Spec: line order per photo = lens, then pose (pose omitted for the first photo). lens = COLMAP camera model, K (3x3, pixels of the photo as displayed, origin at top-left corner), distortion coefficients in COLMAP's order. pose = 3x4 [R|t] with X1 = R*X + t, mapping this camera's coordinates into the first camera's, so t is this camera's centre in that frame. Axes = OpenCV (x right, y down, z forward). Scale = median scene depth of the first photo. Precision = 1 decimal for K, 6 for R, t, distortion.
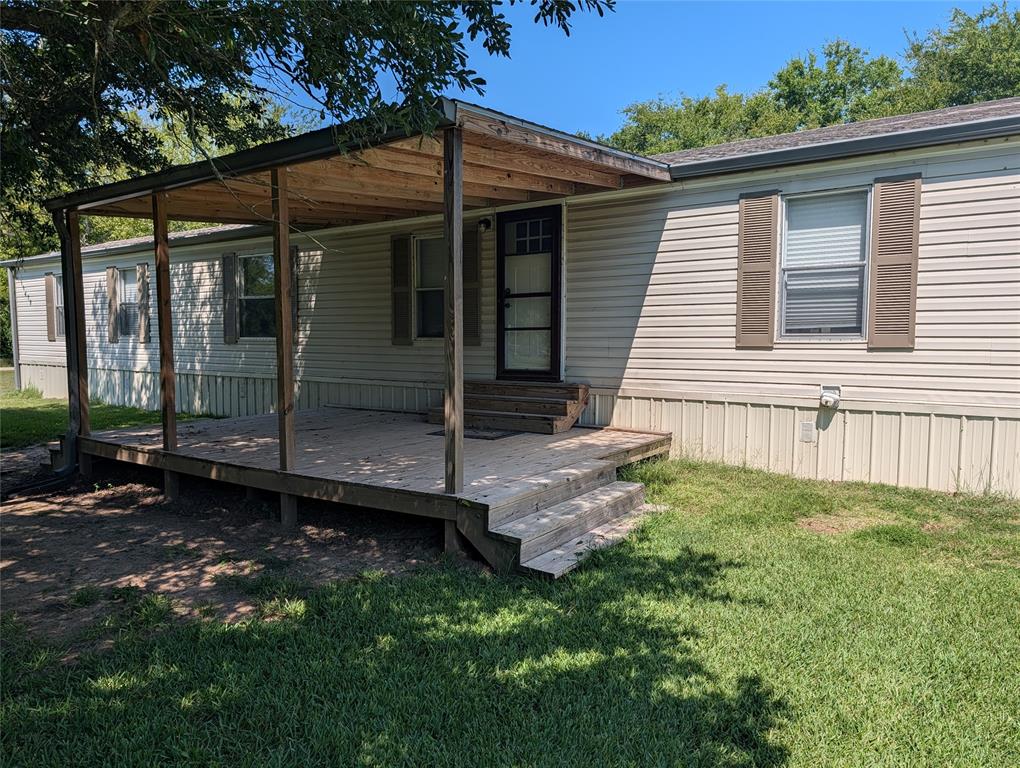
lens RADIAL K [[738.3, 0, 512.4], [0, 738.3, 391.6], [0, 0, 1]] dist [0.026054, -0.034168]
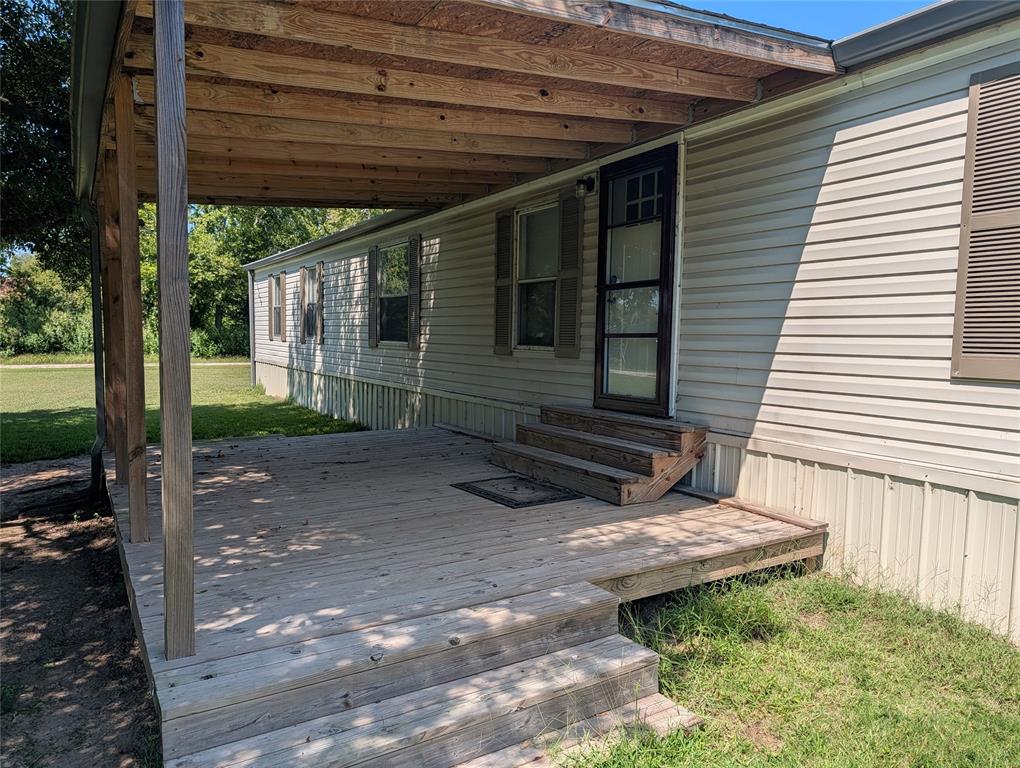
lens RADIAL K [[738.3, 0, 511.4], [0, 738.3, 394.0], [0, 0, 1]] dist [0.026054, -0.034168]
pose [[0.917079, 0.042460, -0.396438, 0.197852], [-0.041490, 0.999078, 0.011026, -0.036738], [0.396540, 0.006336, 0.917995, 0.356524]]
